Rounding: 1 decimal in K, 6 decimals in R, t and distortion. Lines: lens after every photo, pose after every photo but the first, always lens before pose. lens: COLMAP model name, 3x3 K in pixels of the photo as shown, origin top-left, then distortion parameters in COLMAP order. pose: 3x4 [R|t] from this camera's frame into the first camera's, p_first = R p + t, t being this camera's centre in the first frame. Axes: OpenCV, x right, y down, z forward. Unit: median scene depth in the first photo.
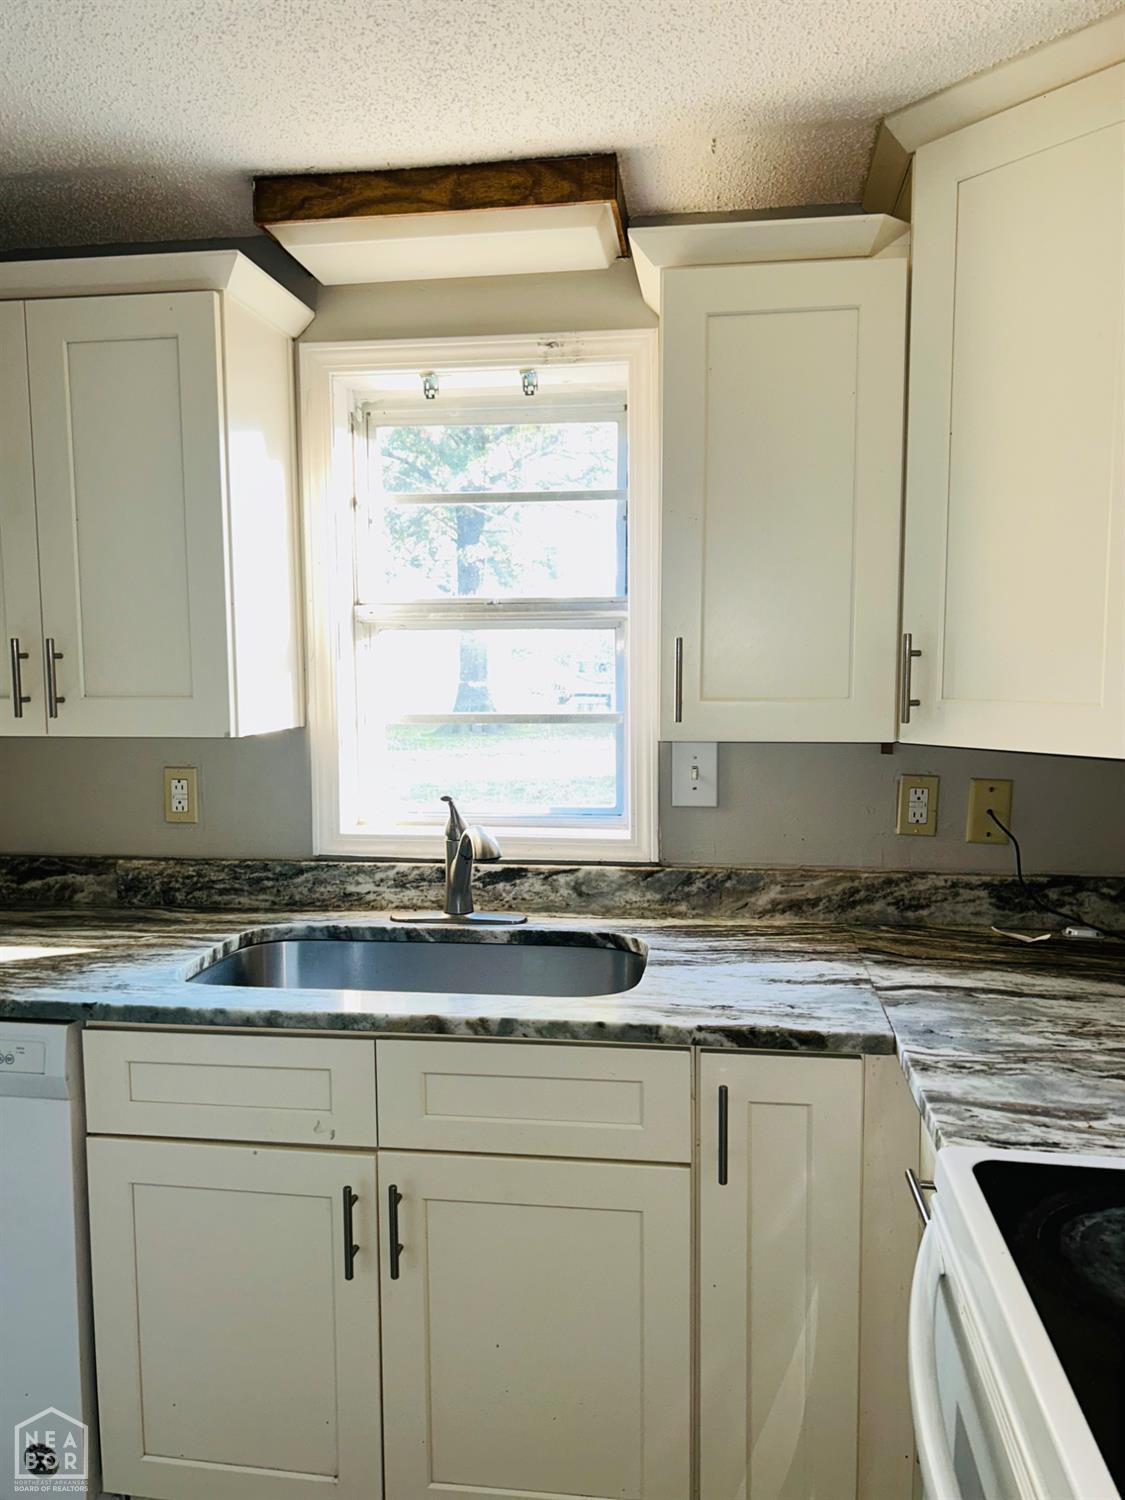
lens RADIAL K [[1133.3, 0, 558.7], [0, 1133.3, 748.4], [0, 0, 1]] dist [0.063711, -0.079960]
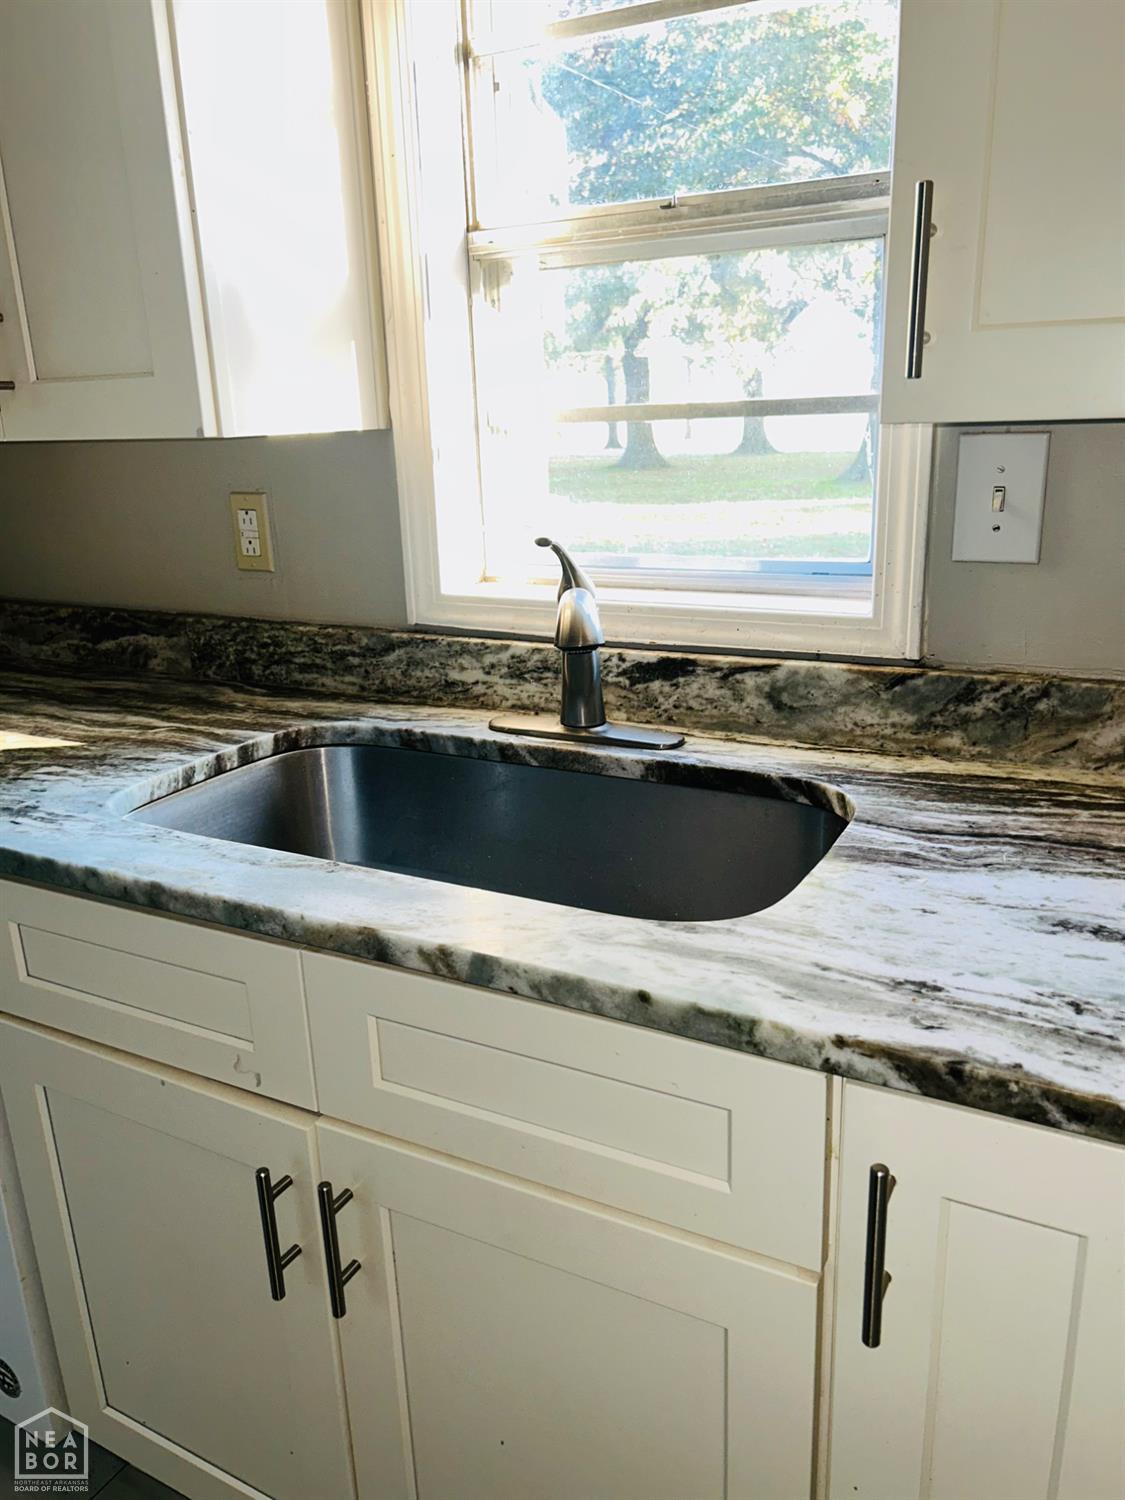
lens RADIAL K [[1133.3, 0, 567.8], [0, 1133.3, 758.6], [0, 0, 1]] dist [0.063711, -0.079960]
pose [[0.939463, 0.078295, -0.333585, 0.120278], [-0.002891, 0.975321, 0.220774, 0.022258], [0.342638, -0.206445, 0.916504, 0.404856]]
